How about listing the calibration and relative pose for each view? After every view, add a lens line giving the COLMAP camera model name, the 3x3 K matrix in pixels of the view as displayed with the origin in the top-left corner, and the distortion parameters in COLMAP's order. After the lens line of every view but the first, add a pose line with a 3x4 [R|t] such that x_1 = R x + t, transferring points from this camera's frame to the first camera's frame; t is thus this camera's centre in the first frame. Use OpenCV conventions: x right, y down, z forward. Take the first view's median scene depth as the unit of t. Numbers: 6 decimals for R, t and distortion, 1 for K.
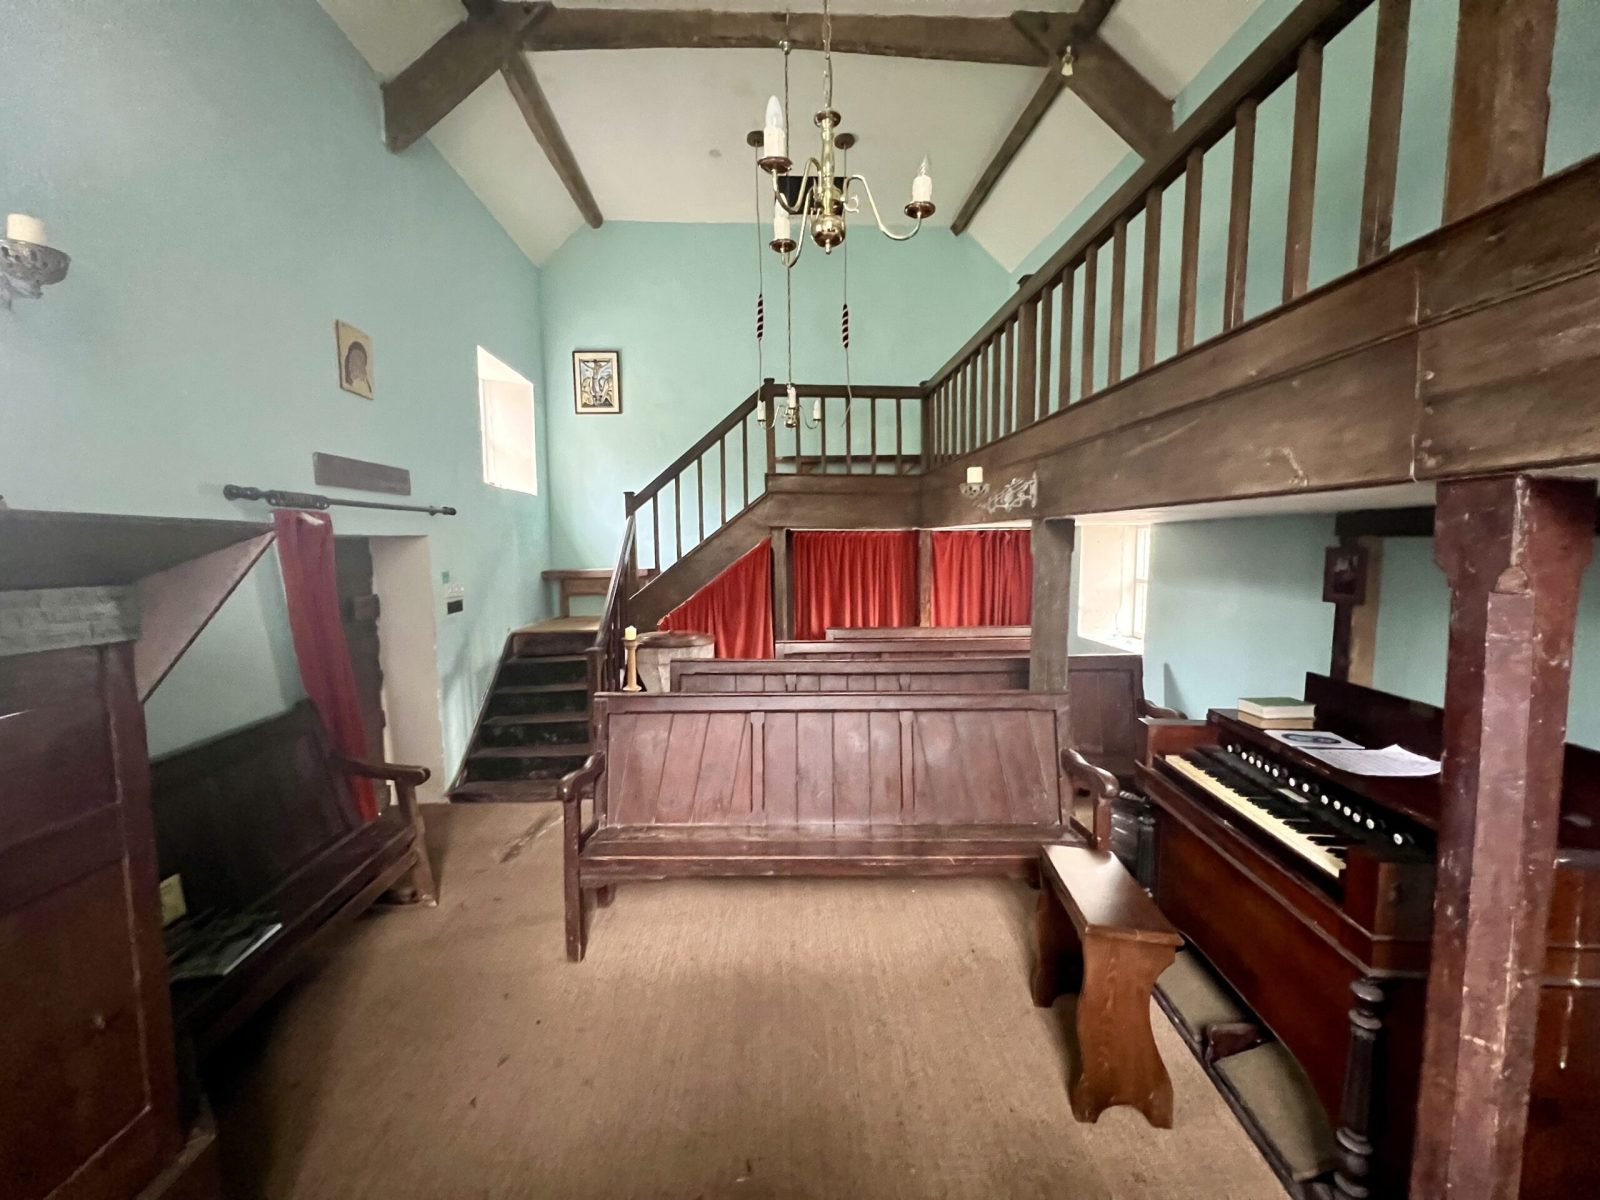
lens RADIAL K [[639.0, 0, 797.6], [0, 639.0, 602.7], [0, 0, 1]] dist [-0.002477, -0.000312]
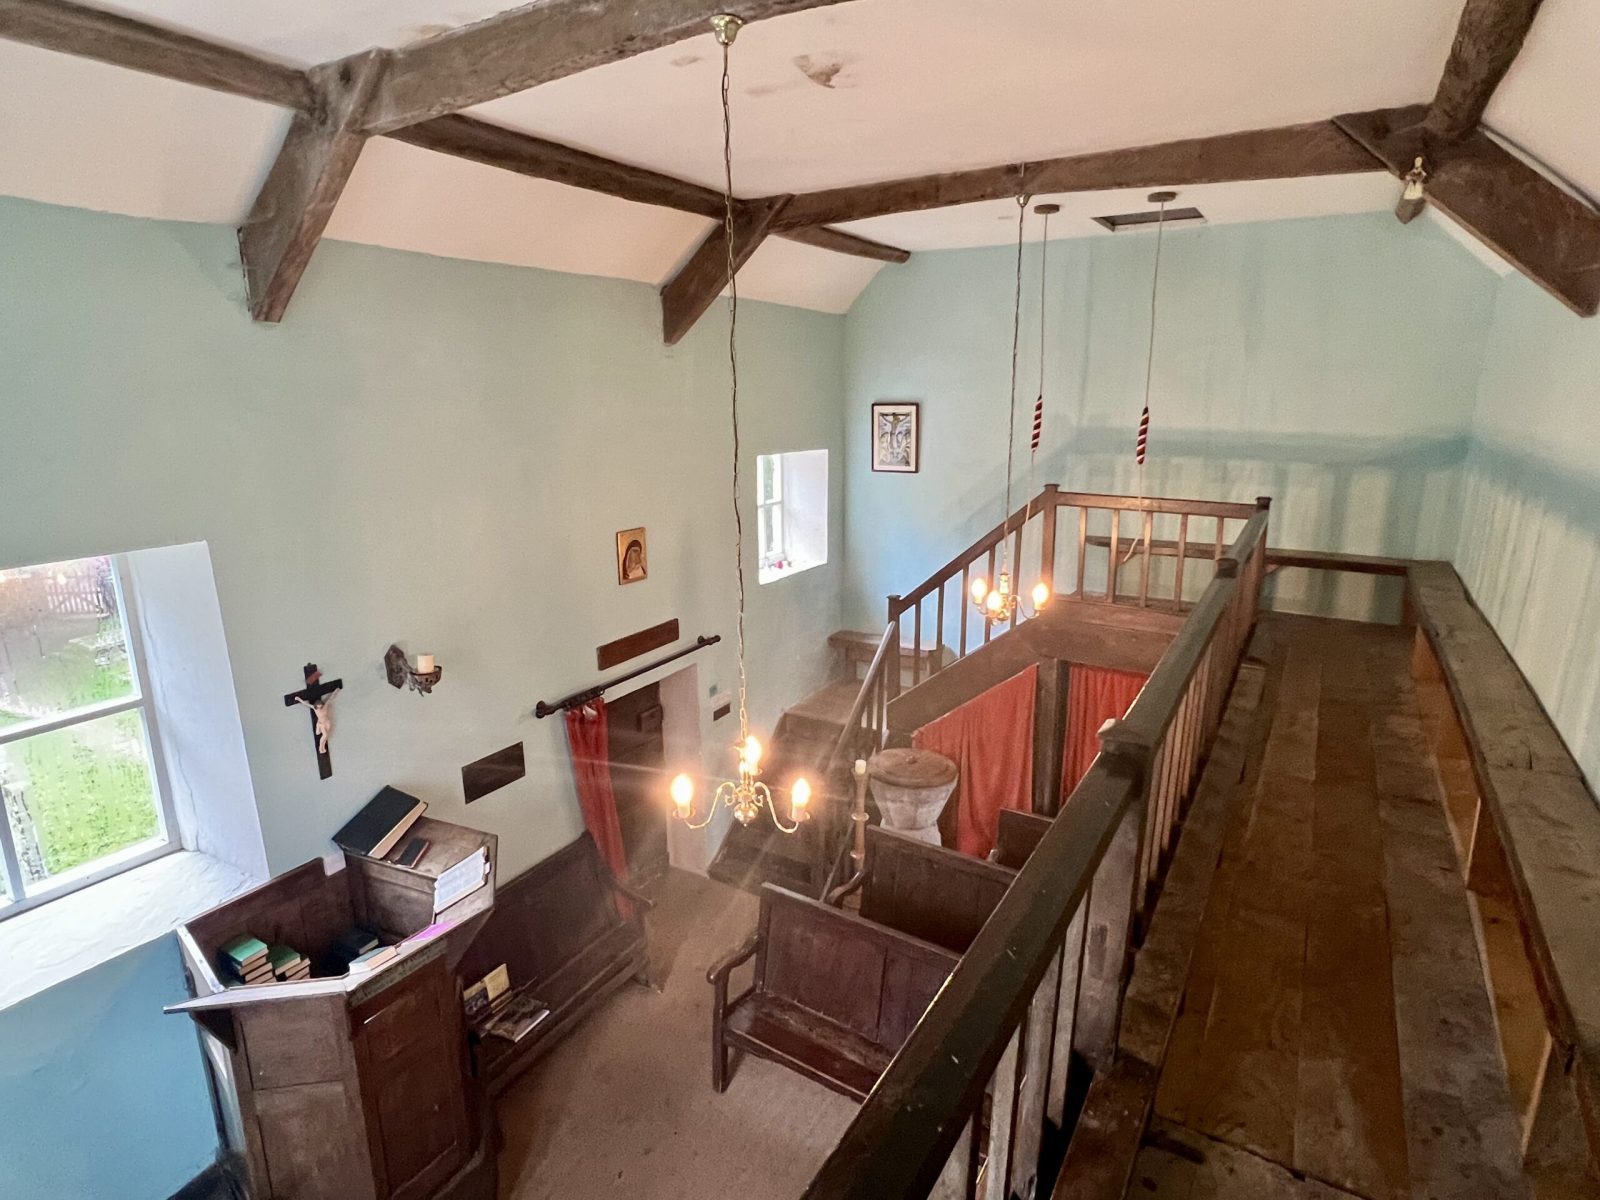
lens RADIAL K [[868.4, 0, 792.3], [0, 868.4, 605.1], [0, 0, 1]] dist [-0.002646, 0.001581]
pose [[0.830060, 0.134549, -0.541199, 0.433676], [-0.045997, 0.983670, 0.174006, -0.528774], [0.555774, -0.119542, 0.822694, -0.198082]]
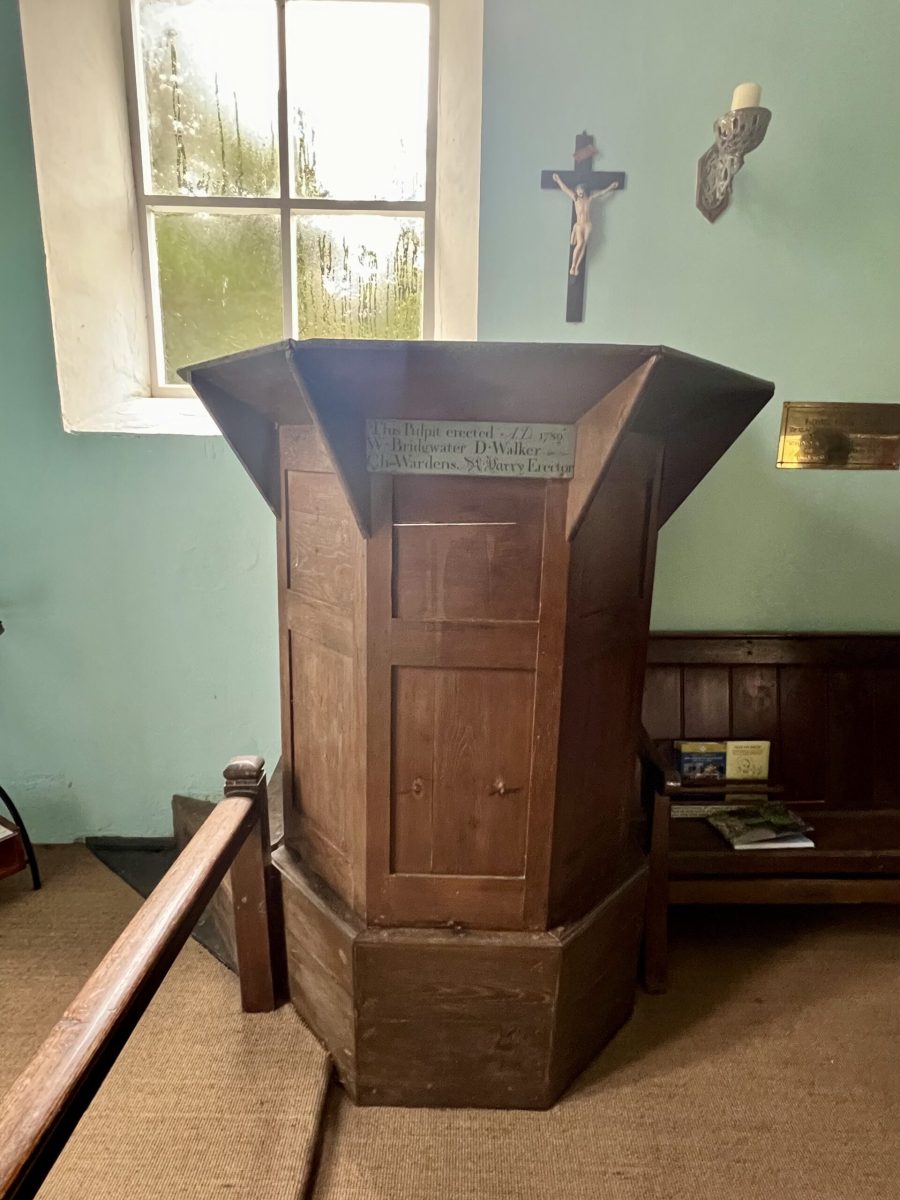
lens RADIAL K [[651.3, 0, 451.1], [0, 651.3, 601.0], [0, 0, 1]] dist [-0.002646, 0.001581]
pose [[-0.052964, 0.226418, -0.972589, 0.018055], [-0.104549, 0.967346, 0.230891, 0.008116], [0.993108, 0.113912, -0.027563, 0.274124]]
